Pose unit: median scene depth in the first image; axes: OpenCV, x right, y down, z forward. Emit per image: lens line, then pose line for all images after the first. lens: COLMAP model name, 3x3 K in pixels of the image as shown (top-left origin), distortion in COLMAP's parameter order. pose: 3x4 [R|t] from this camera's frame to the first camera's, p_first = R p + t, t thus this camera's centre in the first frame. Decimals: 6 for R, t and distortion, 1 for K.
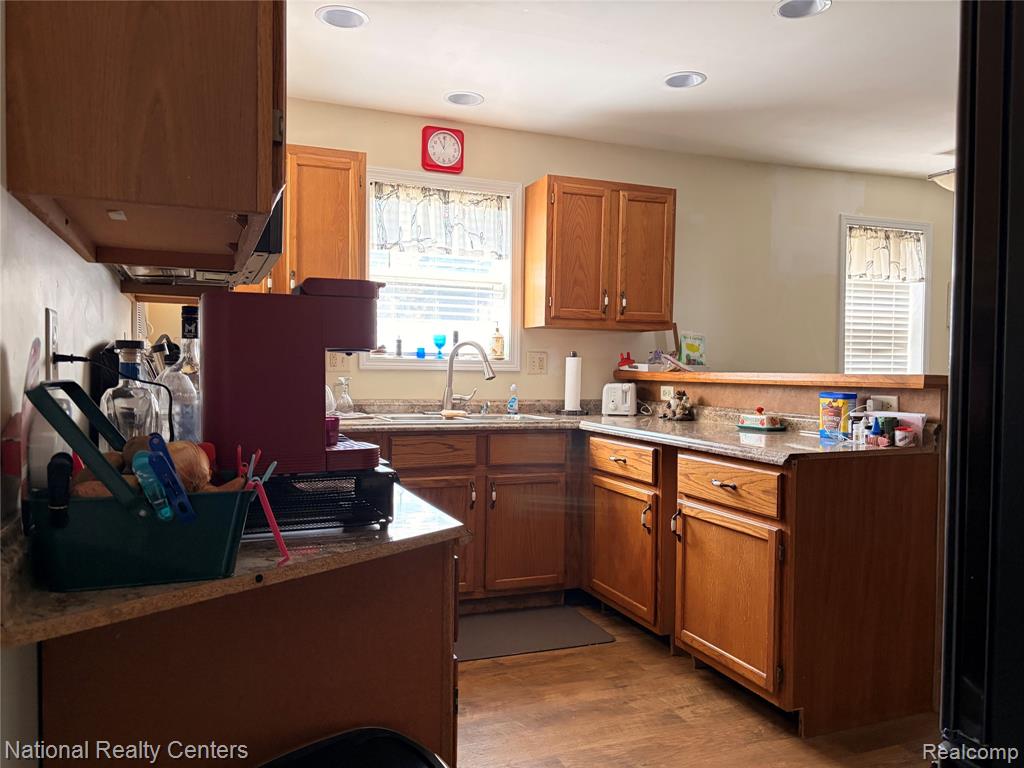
lens RADIAL K [[770.2, 0, 516.6], [0, 770.2, 386.1], [0, 0, 1]] dist [0.104579, -0.123001]
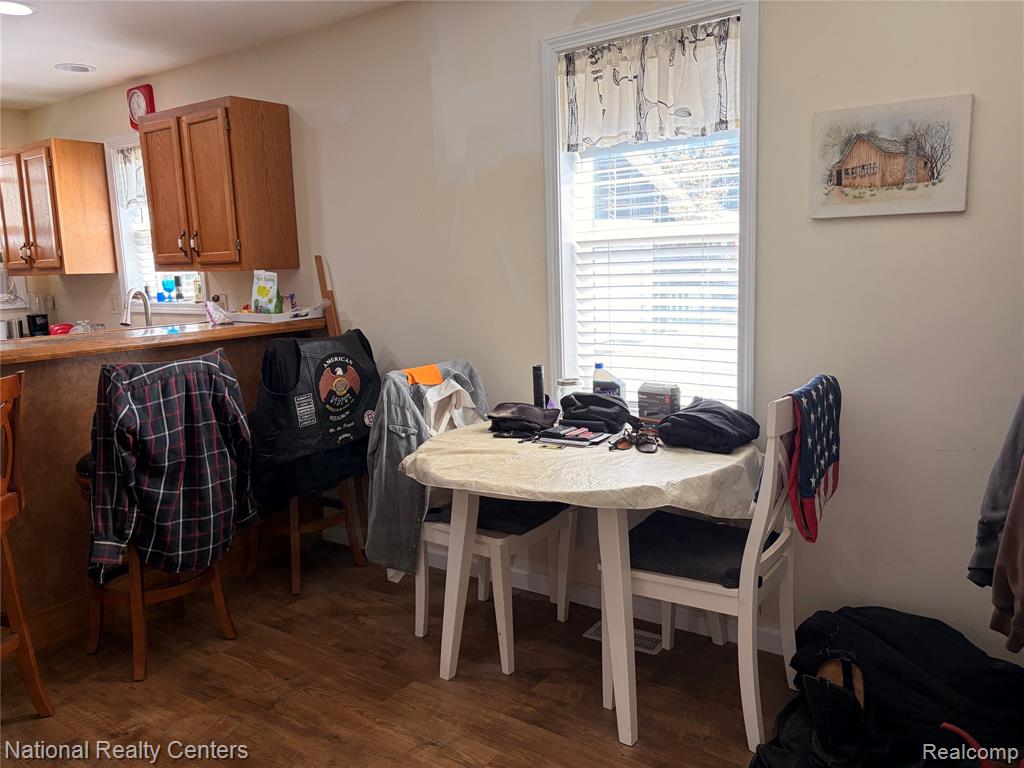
lens RADIAL K [[775.9, 0, 512.0], [0, 775.9, 384.0], [0, 0, 1]] dist [0.083736, -0.117752]
pose [[0.528614, 0.105237, -0.842314, 1.118323], [0.018150, 0.990657, 0.135161, -0.062552], [0.848668, -0.086736, 0.521765, 0.826220]]
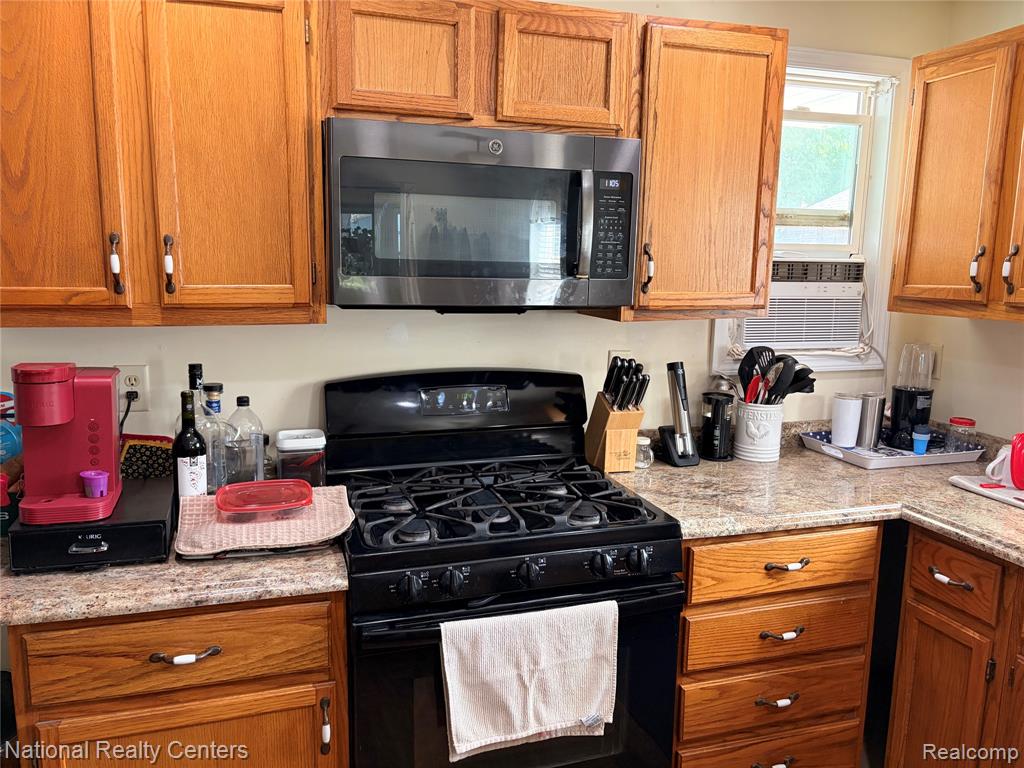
lens RADIAL K [[777.2, 0, 508.6], [0, 777.2, 386.2], [0, 0, 1]] dist [0.051493, -0.057343]
pose [[-0.078047, 0.139619, -0.987125, 0.288230], [-0.042818, 0.988762, 0.143235, -0.094597], [0.996030, 0.053445, -0.071191, 0.566271]]
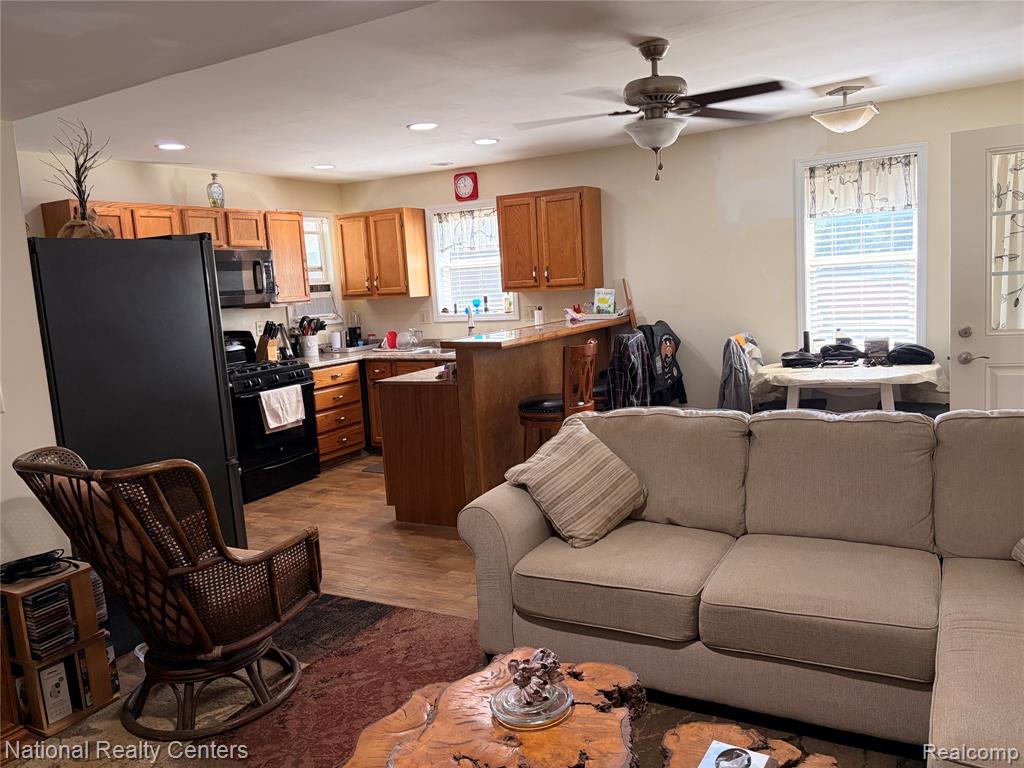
lens RADIAL K [[770.2, 0, 516.6], [0, 770.2, 386.1], [0, 0, 1]] dist [0.104579, -0.123001]
pose [[0.625956, 0.058383, -0.777670, 1.264662], [0.047998, 0.992419, 0.113139, -0.064745], [0.778380, -0.108146, 0.618409, 0.020741]]
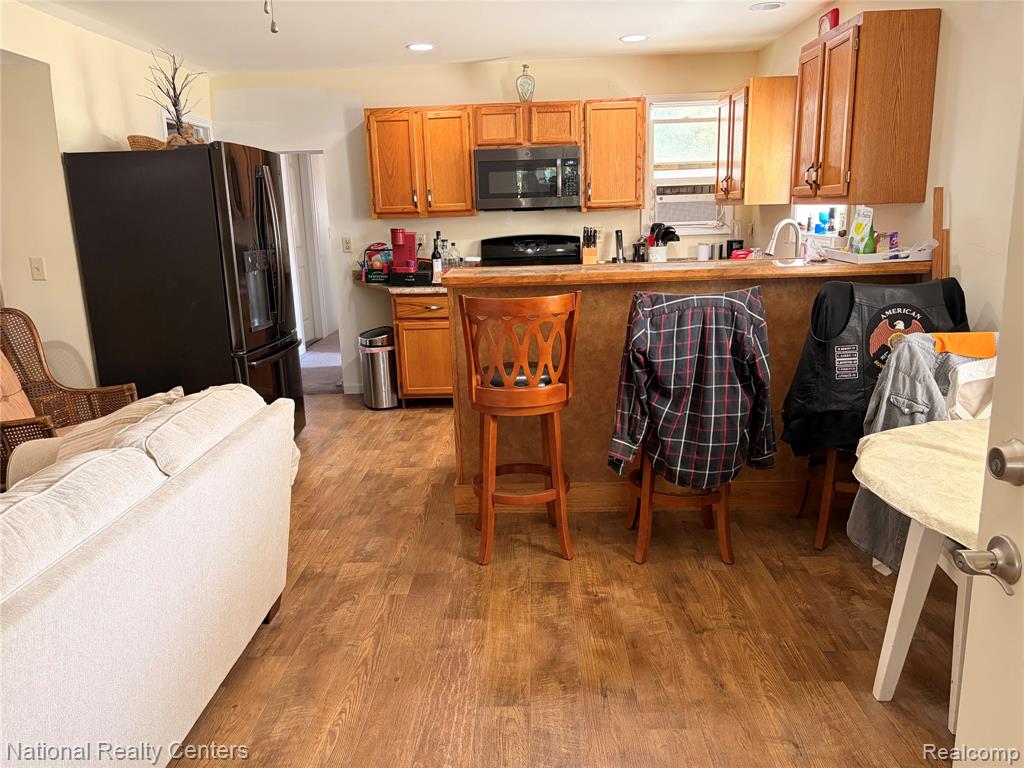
lens RADIAL K [[775.9, 0, 512.0], [0, 775.9, 384.0], [0, 0, 1]] dist [0.083736, -0.117752]
pose [[-0.398223, 0.202248, -0.894714, 1.125452], [0.001965, 0.975576, 0.219652, -0.073954], [0.917287, 0.085712, -0.388894, 1.051592]]
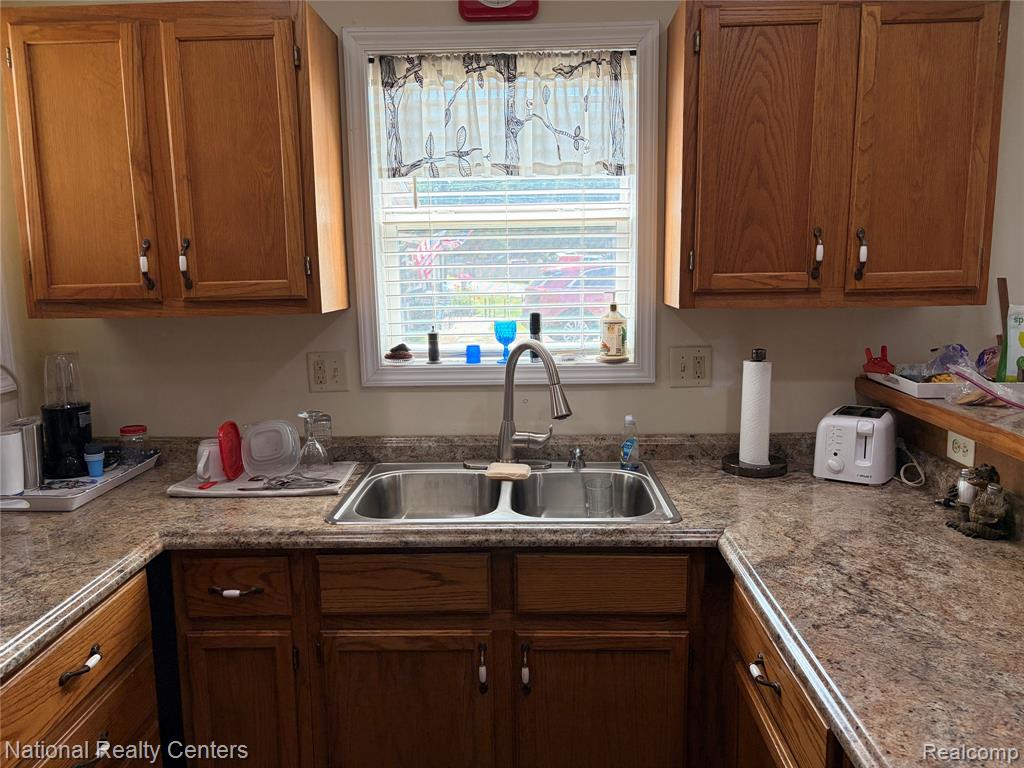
lens RADIAL K [[789.9, 0, 508.6], [0, 789.9, 381.7], [0, 0, 1]] dist [0.022487, -0.000639]
pose [[0.916438, 0.032930, -0.398820, 0.136798], [0.018591, 0.992029, 0.124628, -0.095161], [0.399745, -0.121628, 0.908521, 0.470158]]
